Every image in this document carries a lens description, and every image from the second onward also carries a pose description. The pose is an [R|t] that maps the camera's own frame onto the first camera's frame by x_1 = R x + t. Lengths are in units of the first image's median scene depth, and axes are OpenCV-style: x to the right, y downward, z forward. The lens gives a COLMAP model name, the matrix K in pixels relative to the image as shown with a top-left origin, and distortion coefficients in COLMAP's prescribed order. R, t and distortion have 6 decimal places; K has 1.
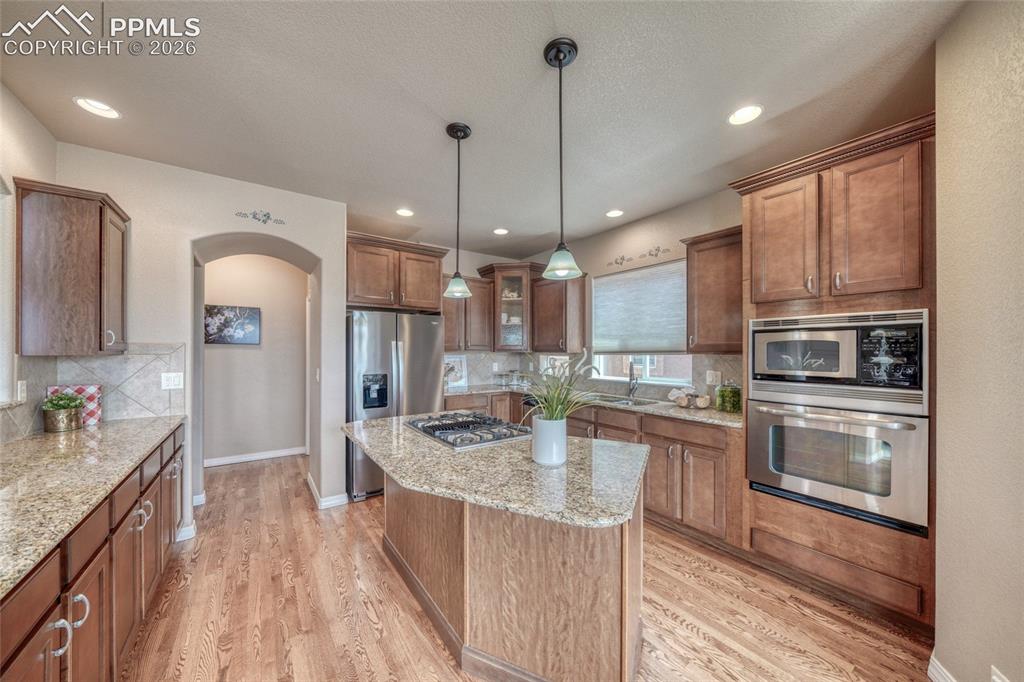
lens RADIAL K [[354.5, 0, 503.0], [0, 354.5, 350.1], [0, 0, 1]] dist [-0.005285, -0.000303]
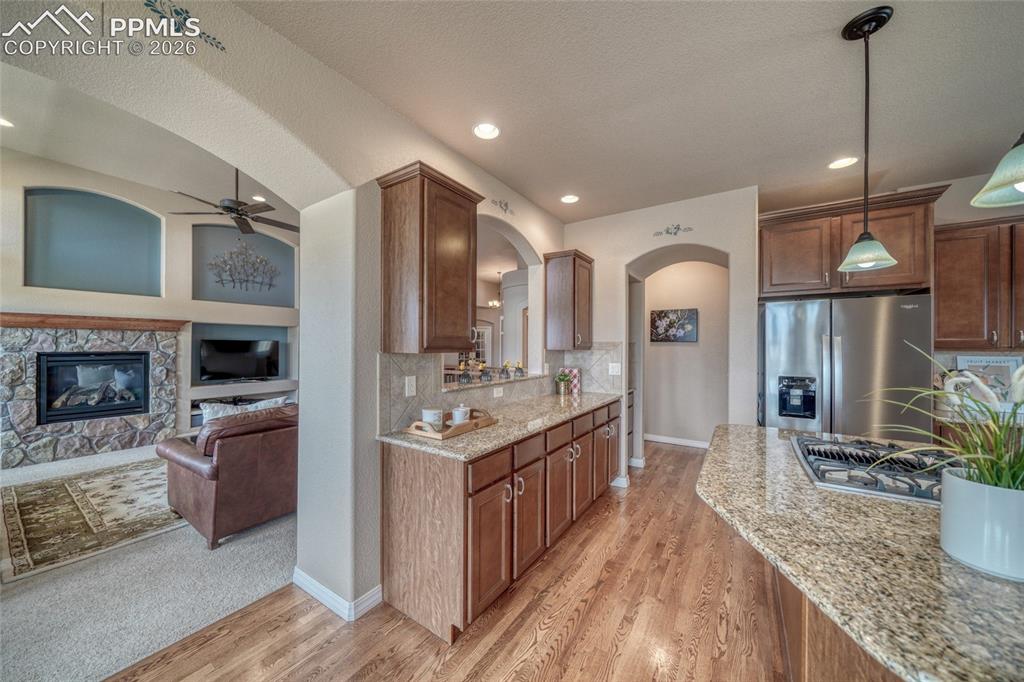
lens RADIAL K [[354.5, 0, 507.6], [0, 354.5, 345.7], [0, 0, 1]] dist [-0.005285, -0.000303]
pose [[0.363491, -0.002219, -0.931595, 0.218675], [-0.002070, 0.999993, -0.003190, 0.000806], [0.931595, 0.003088, 0.363484, 0.103497]]
